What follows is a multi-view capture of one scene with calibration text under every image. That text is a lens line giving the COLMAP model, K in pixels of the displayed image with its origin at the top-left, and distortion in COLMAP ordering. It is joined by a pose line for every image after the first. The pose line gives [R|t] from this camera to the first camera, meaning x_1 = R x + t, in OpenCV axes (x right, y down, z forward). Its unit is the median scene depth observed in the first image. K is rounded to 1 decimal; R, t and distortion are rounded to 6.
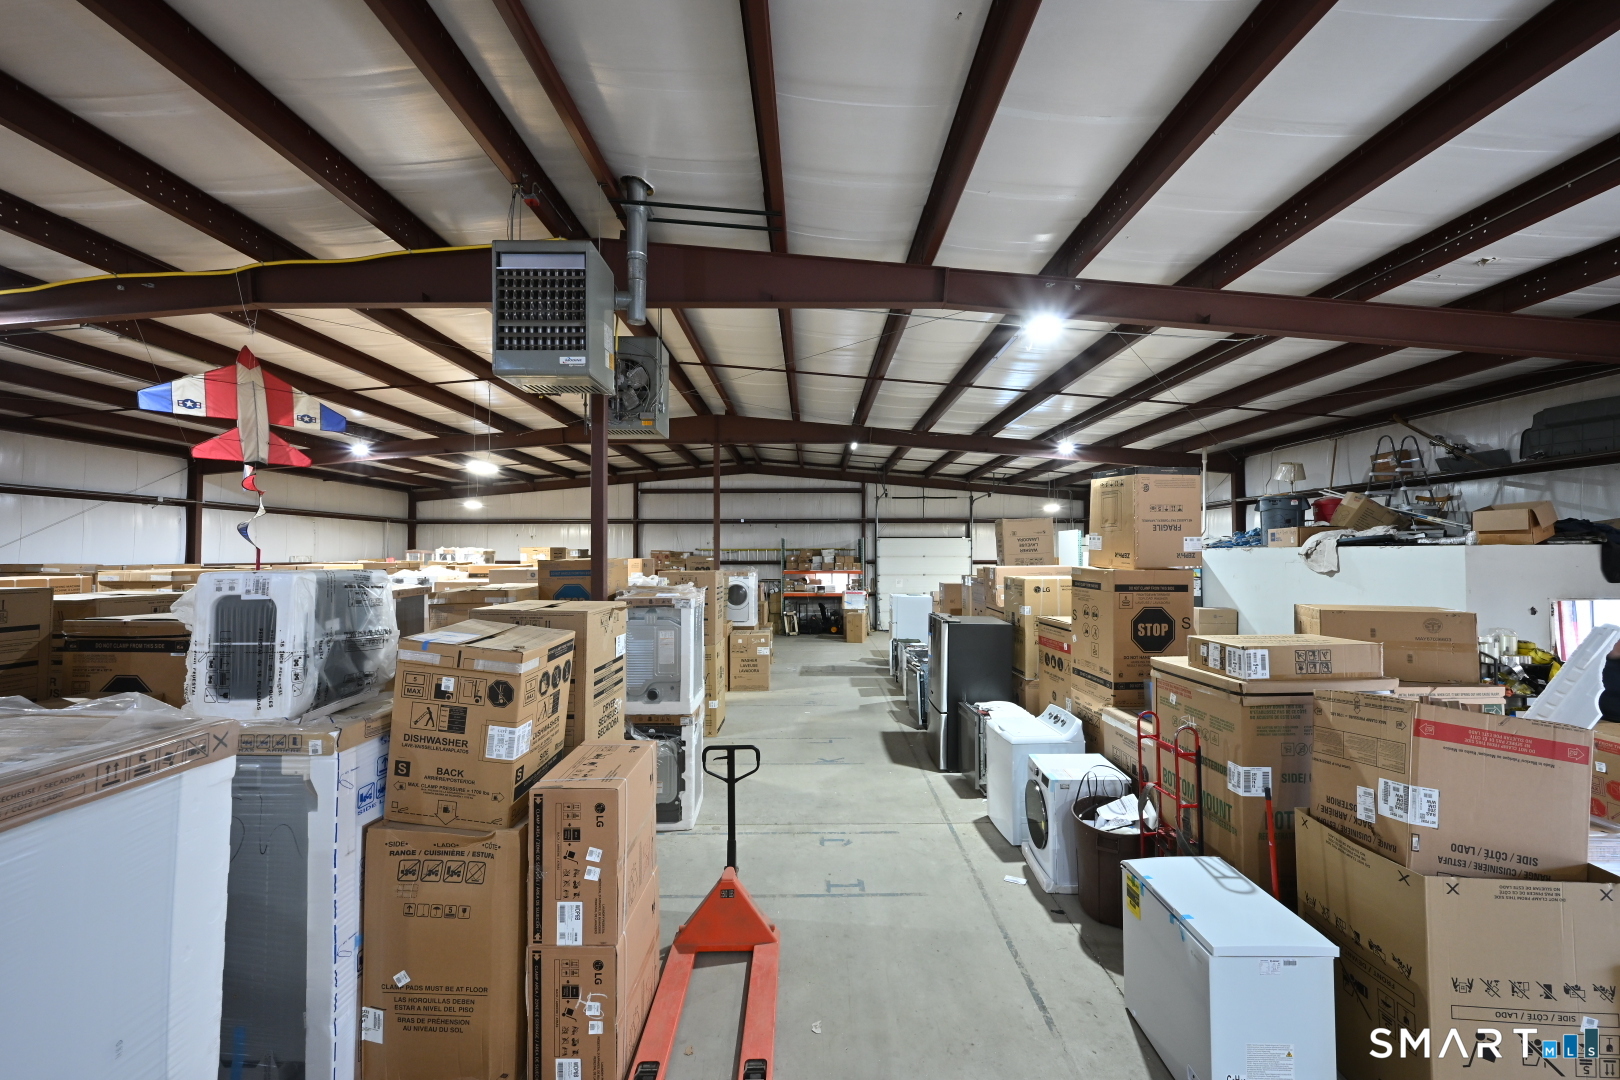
lens RADIAL K [[636.2, 0, 810.1], [0, 636.2, 542.7], [0, 0, 1]] dist [0.000608, 0.000966]
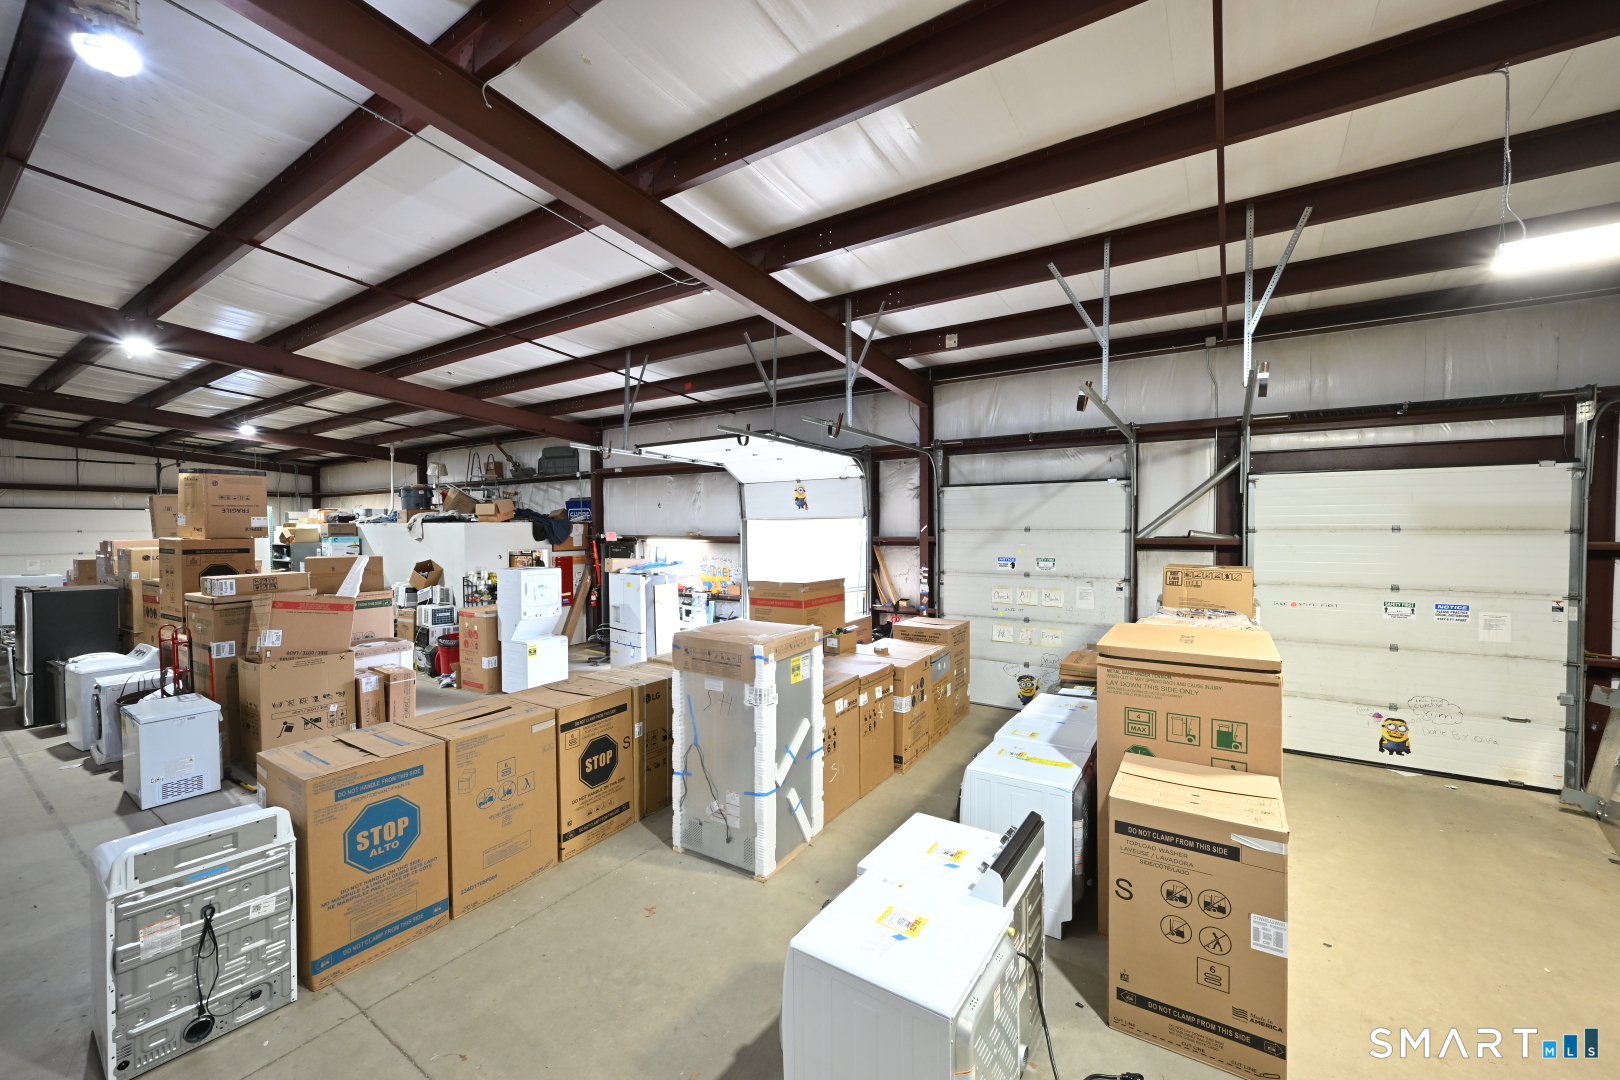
lens RADIAL K [[636.2, 0, 807.6], [0, 636.2, 543.4], [0, 0, 1]] dist [0.000608, 0.000966]
pose [[0.558100, -0.025288, 0.829388, 0.032691], [-0.011287, 0.999212, 0.038061, -0.008894], [-0.829697, -0.030603, 0.557374, -0.443594]]
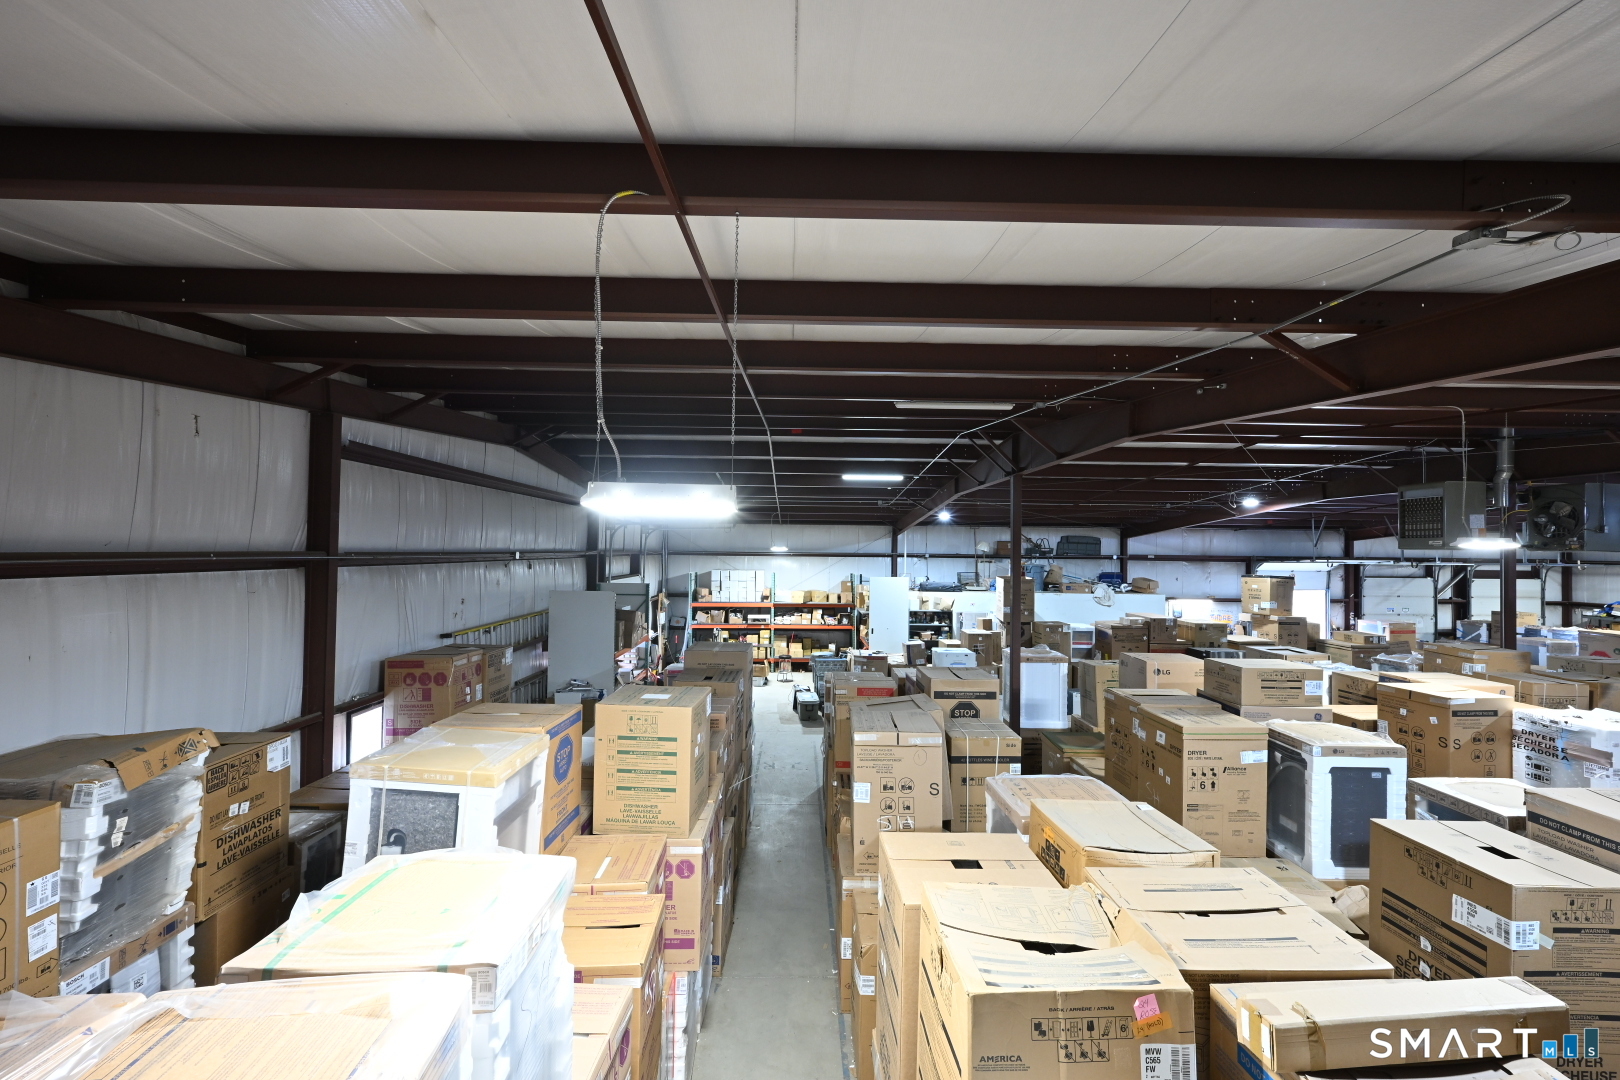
lens RADIAL K [[636.2, 0, 800.3], [0, 636.2, 539.7], [0, 0, 1]] dist [0.000608, 0.000966]
pose [[-0.015172, 0.008524, 0.999849, -0.968966], [-0.030731, 0.999487, -0.008987, -0.089974], [-0.999413, -0.030863, -0.014902, 1.422882]]
